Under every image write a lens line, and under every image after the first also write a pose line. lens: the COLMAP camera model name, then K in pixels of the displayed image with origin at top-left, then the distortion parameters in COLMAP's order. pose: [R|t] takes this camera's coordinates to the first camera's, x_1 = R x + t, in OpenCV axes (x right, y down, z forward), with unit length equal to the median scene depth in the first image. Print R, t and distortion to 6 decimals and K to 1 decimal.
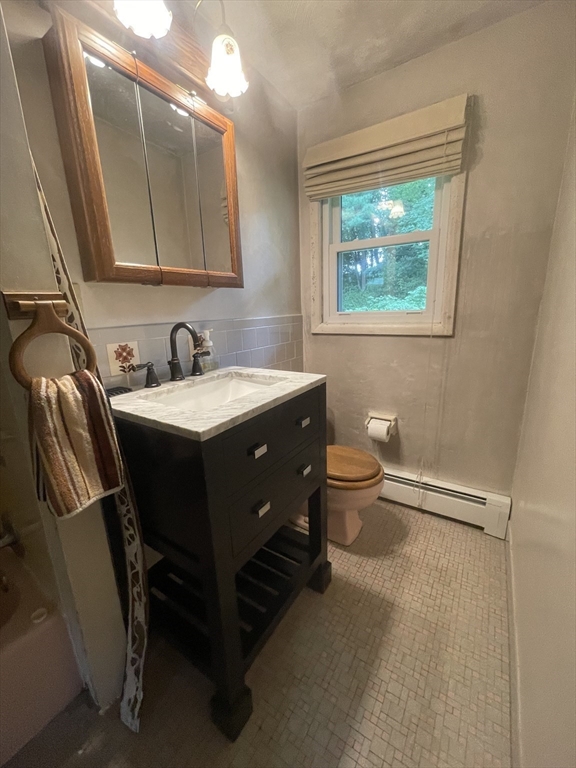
lens RADIAL K [[313.3, 0, 288.0], [0, 313.3, 384.0], [0, 0, 1]] dist [0.007838, -0.000177]
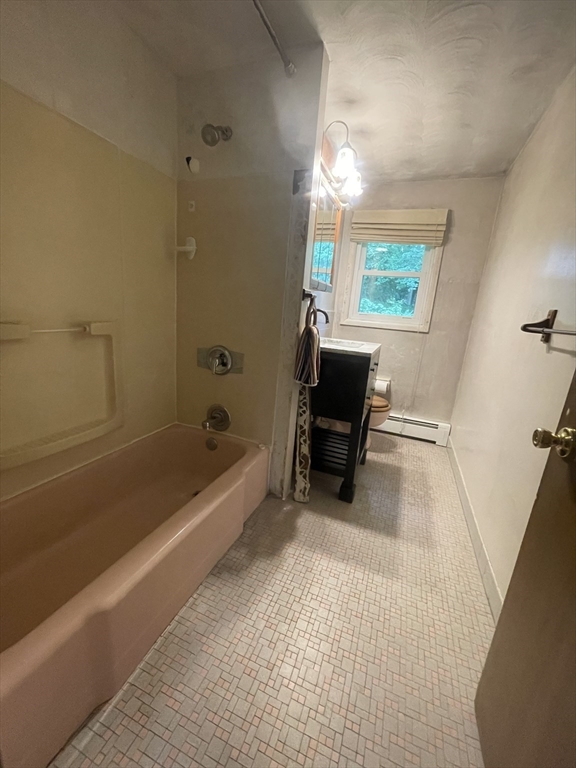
lens RADIAL K [[313.3, 0, 288.0], [0, 313.3, 384.0], [0, 0, 1]] dist [0.007838, -0.000177]
pose [[0.971818, 0.060032, 0.227960, -0.670152], [-0.060432, 0.998159, -0.005228, 0.204473], [-0.227854, -0.008695, 0.973656, -0.588653]]
